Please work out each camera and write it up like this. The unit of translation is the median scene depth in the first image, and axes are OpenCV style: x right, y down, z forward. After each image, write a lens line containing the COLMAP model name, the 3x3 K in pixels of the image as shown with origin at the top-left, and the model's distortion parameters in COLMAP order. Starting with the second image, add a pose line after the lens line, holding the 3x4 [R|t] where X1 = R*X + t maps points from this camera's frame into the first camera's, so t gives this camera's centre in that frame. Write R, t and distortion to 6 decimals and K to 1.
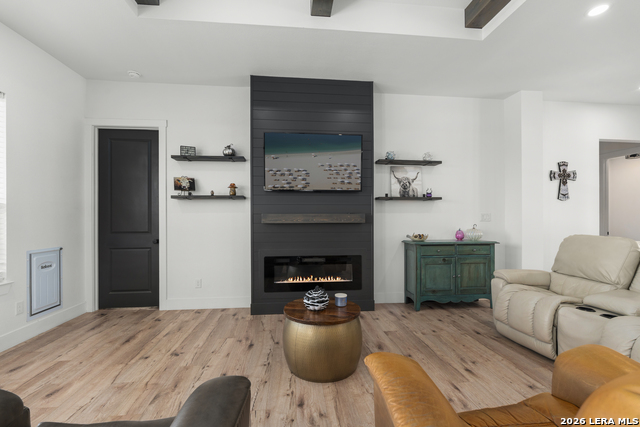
lens RADIAL K [[280.5, 0, 322.8], [0, 280.5, 217.0], [0, 0, 1]] dist [-0.002415, -0.000334]
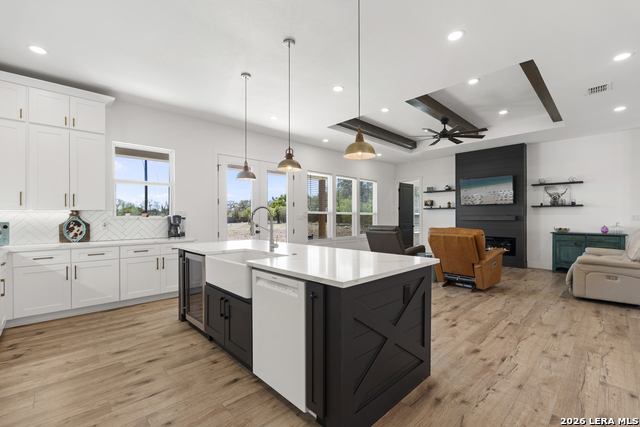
lens RADIAL K [[280.5, 0, 317.1], [0, 280.5, 218.4], [0, 0, 1]] dist [-0.002415, -0.000334]
pose [[0.603599, 0.006075, -0.797265, 0.819387], [0.003101, 0.999946, 0.009967, -0.014633], [0.797282, -0.008488, 0.603547, -1.170699]]
